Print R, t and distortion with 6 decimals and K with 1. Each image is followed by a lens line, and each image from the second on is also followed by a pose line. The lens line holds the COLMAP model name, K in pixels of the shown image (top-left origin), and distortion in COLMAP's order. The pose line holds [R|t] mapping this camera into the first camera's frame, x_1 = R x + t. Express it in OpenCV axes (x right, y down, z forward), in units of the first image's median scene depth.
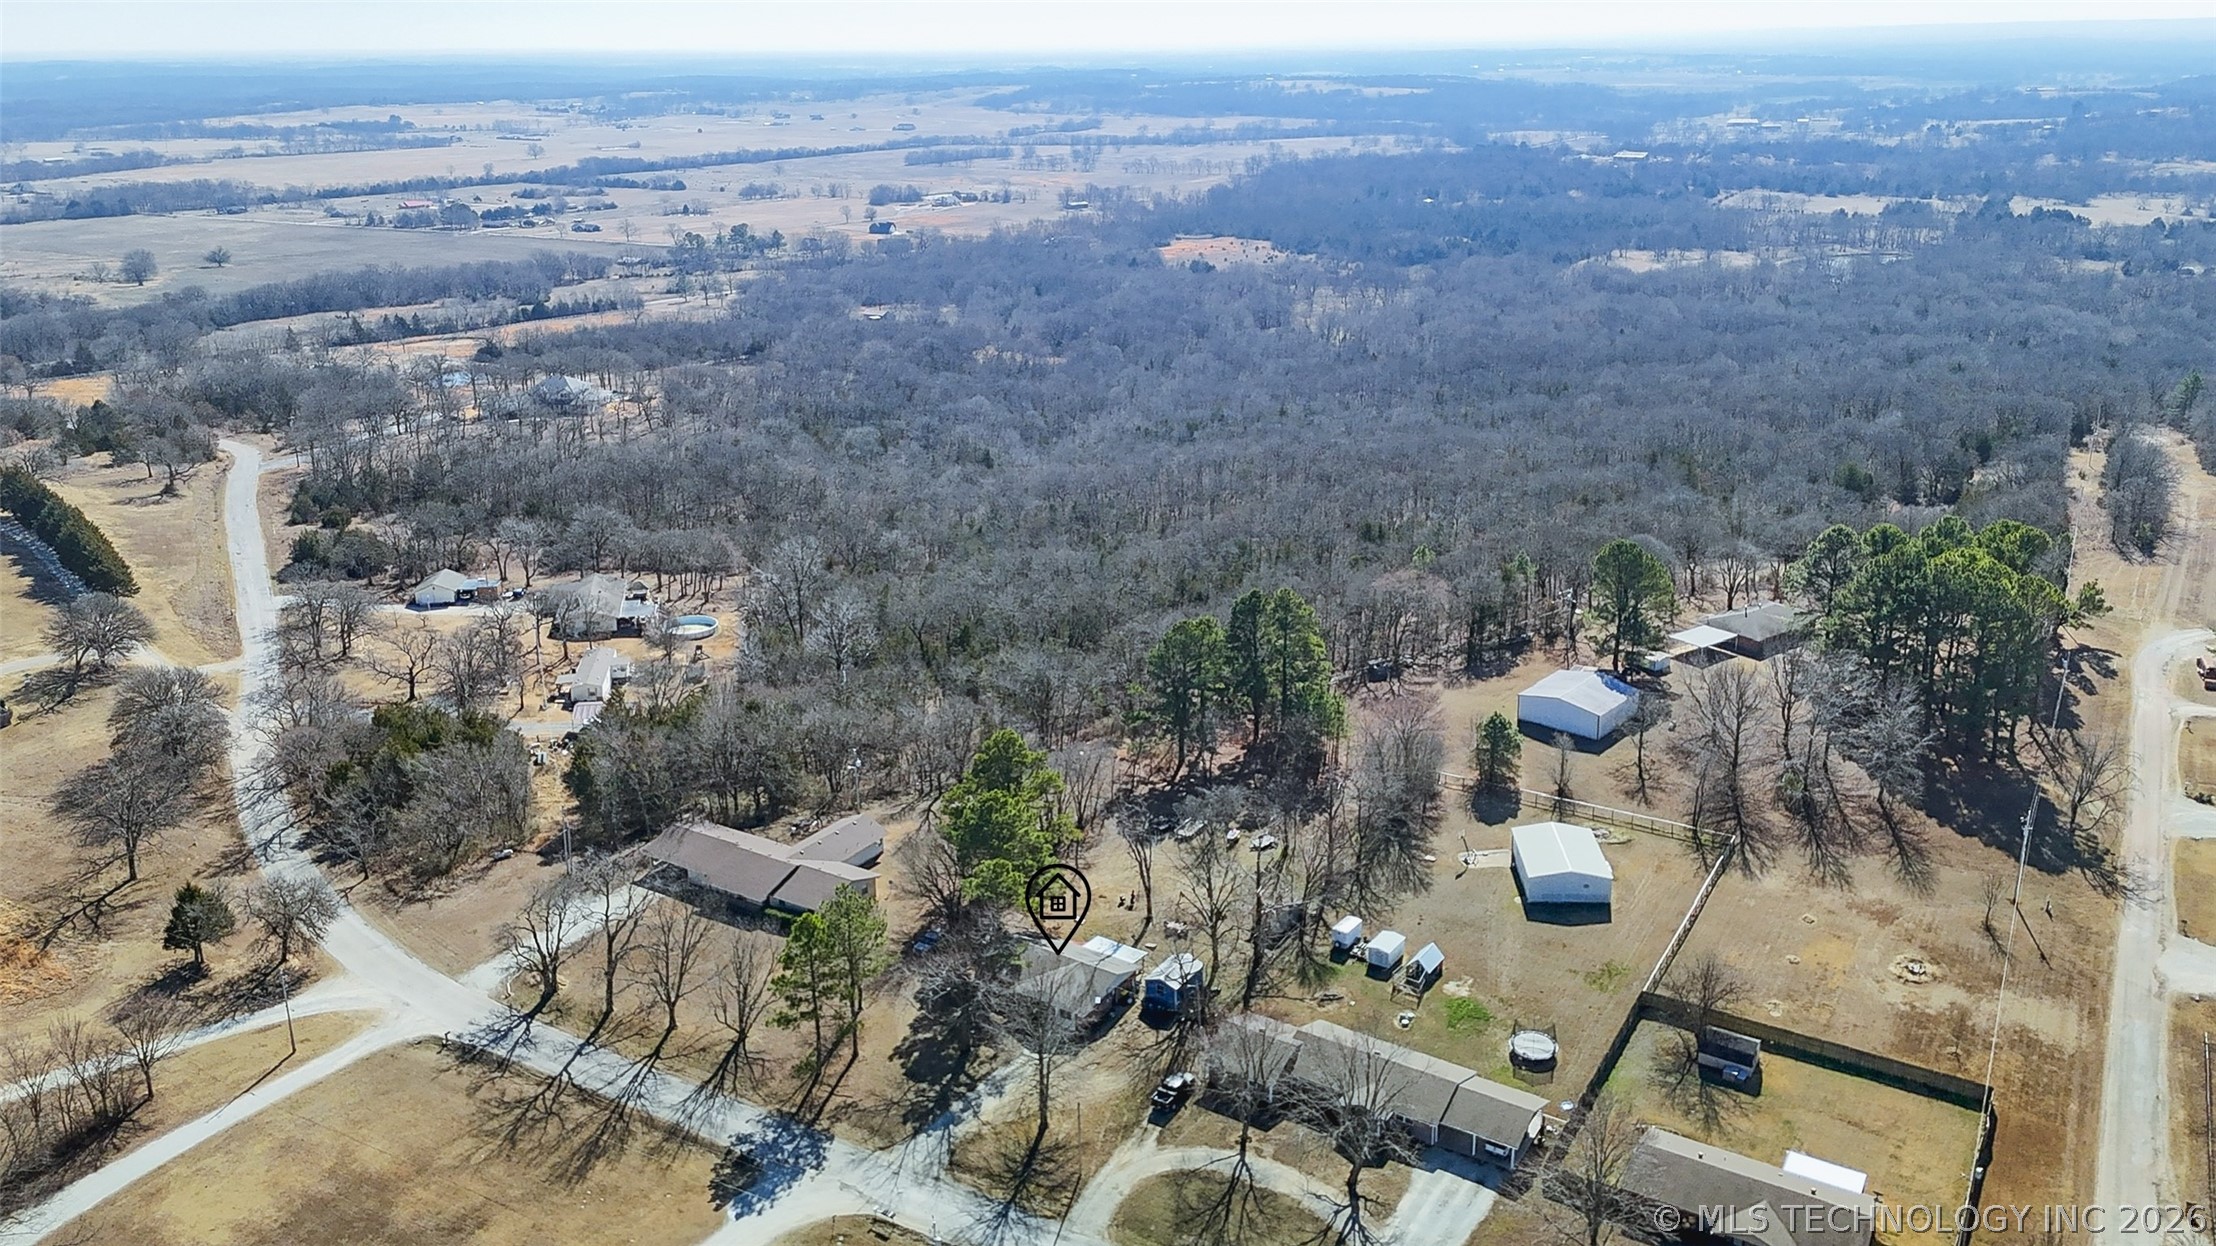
lens RADIAL K [[1683.5, 0, 1142.1], [0, 1683.5, 611.8], [0, 0, 1]] dist [0.076658, -0.071617]
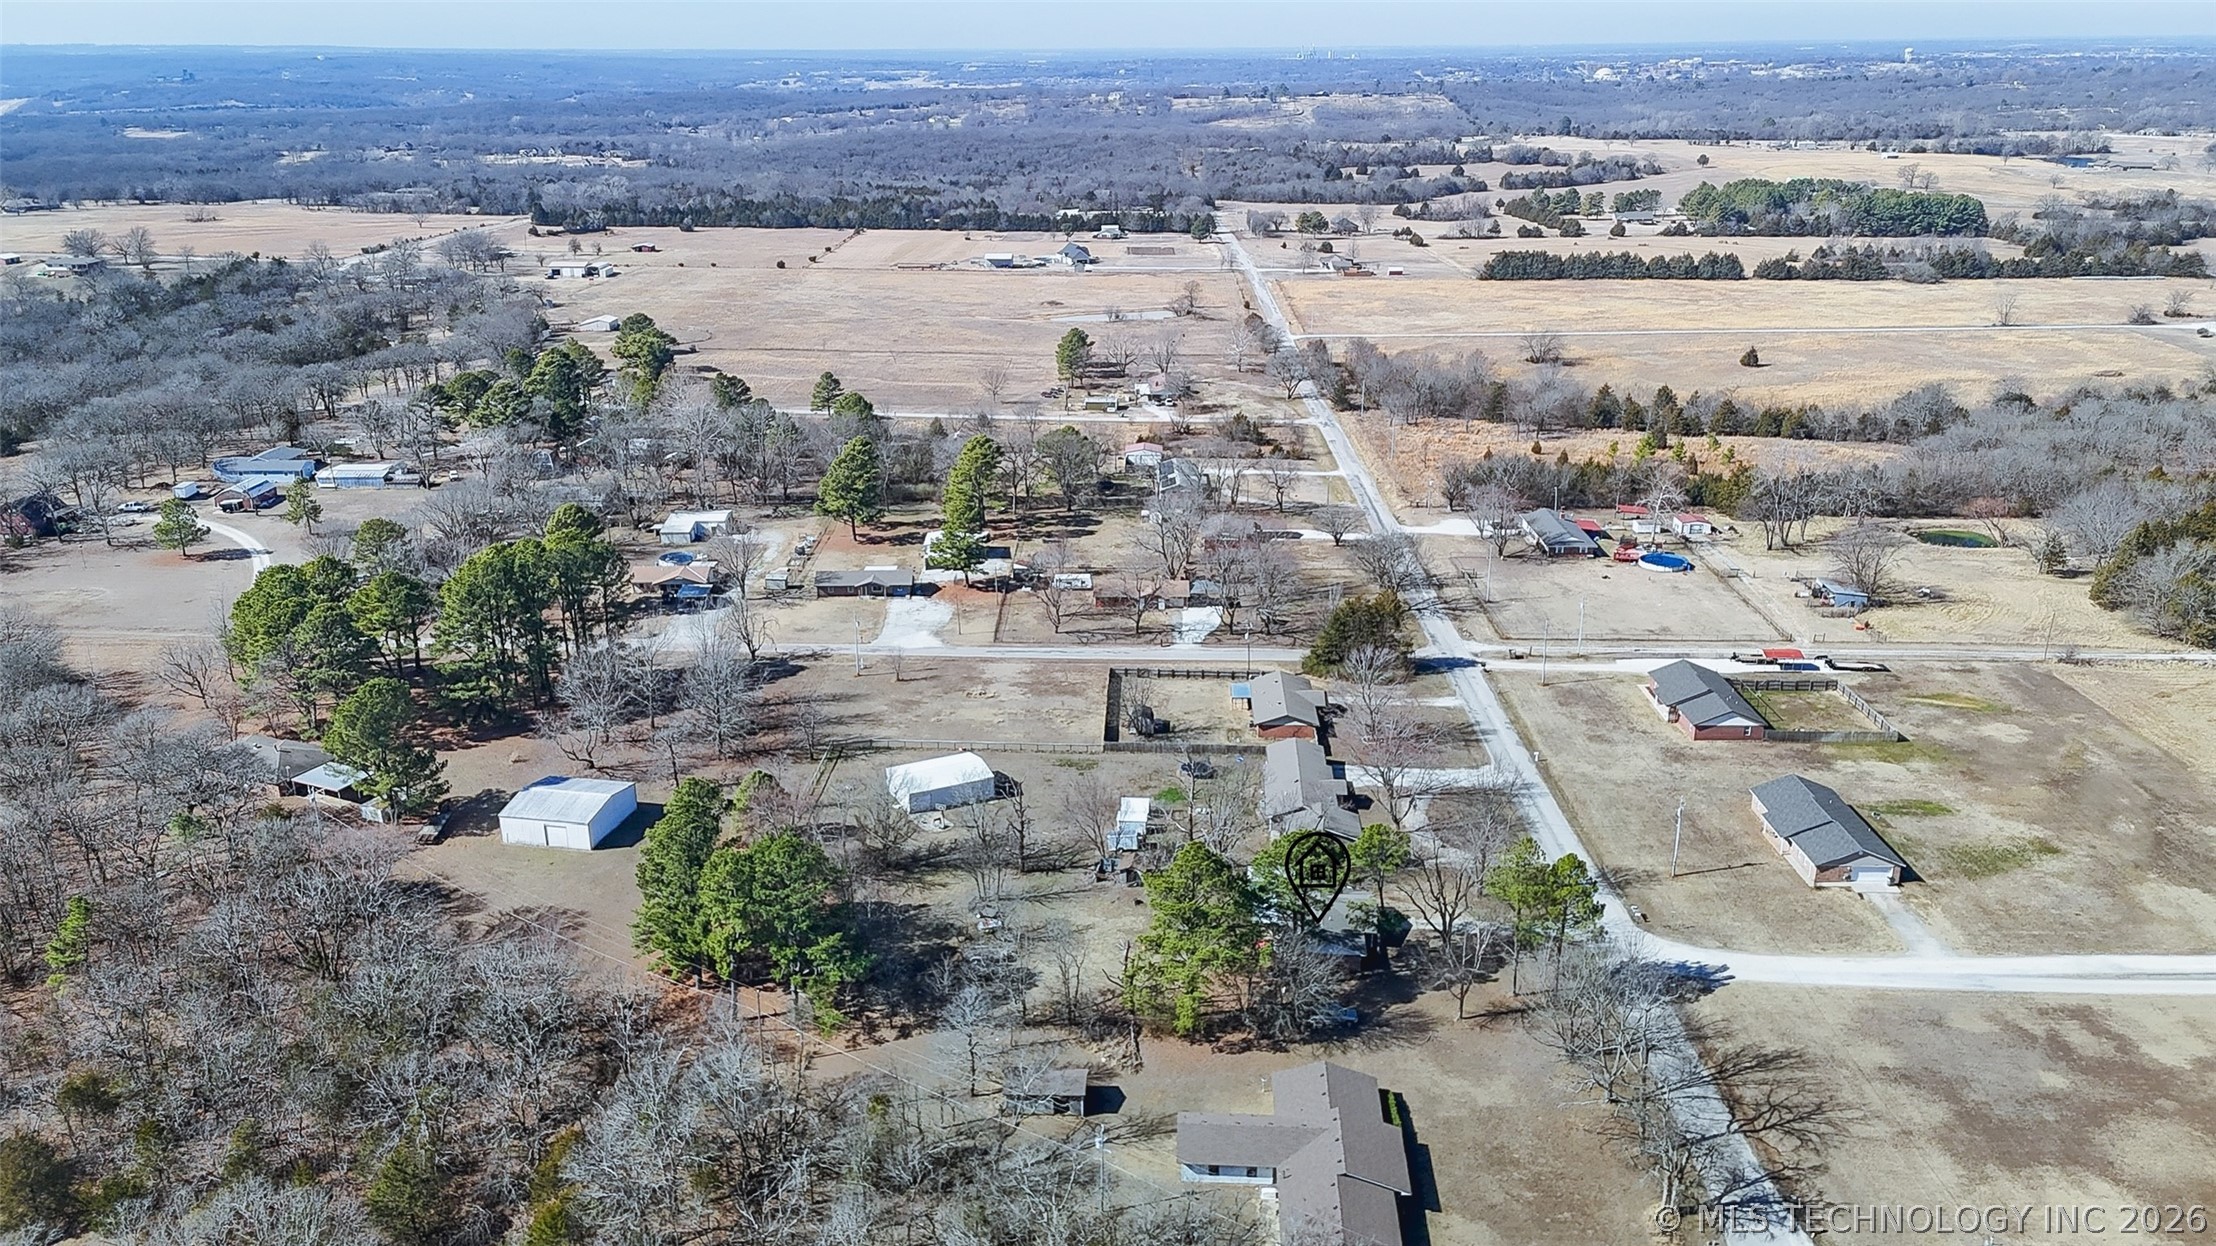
lens RADIAL K [[1683.5, 0, 1116.7], [0, 1683.5, 629.9], [0, 0, 1]] dist [0.076658, -0.071617]
pose [[-0.488526, -0.269365, 0.829931, -0.685847], [0.295251, 0.844016, 0.447731, -0.388850], [-0.821078, 0.463766, -0.332794, 1.129784]]
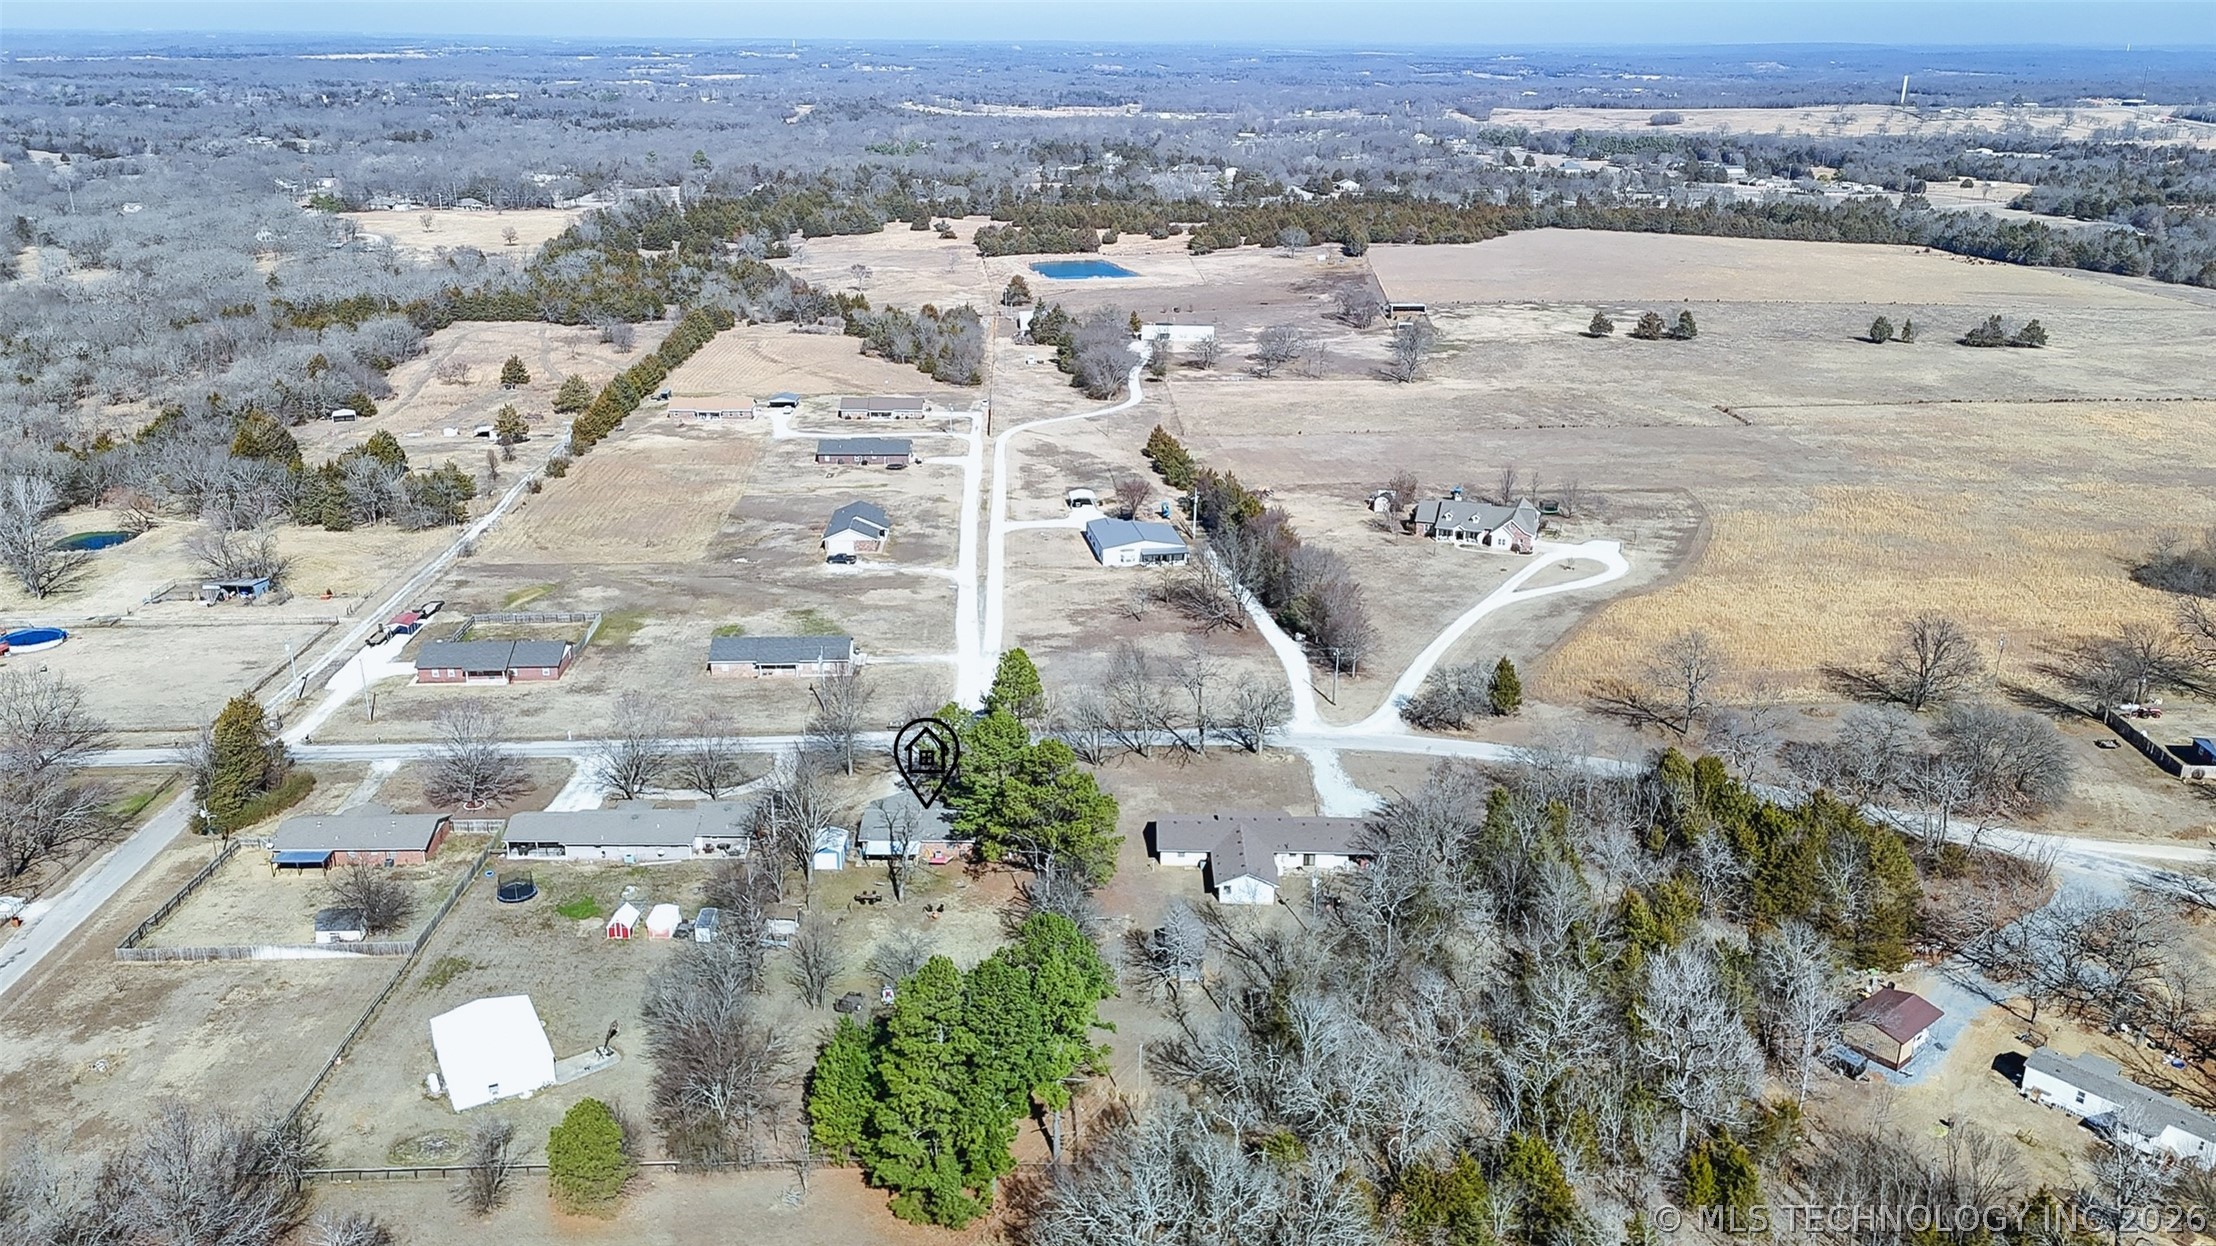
lens RADIAL K [[1683.5, 0, 1121.1], [0, 1683.5, 632.1], [0, 0, 1]] dist [0.076658, -0.071617]
pose [[-0.837981, 0.186923, -0.512686, 0.347685], [-0.173613, 0.799367, 0.575213, -0.505183], [0.517345, 0.571027, -0.637403, 1.441250]]
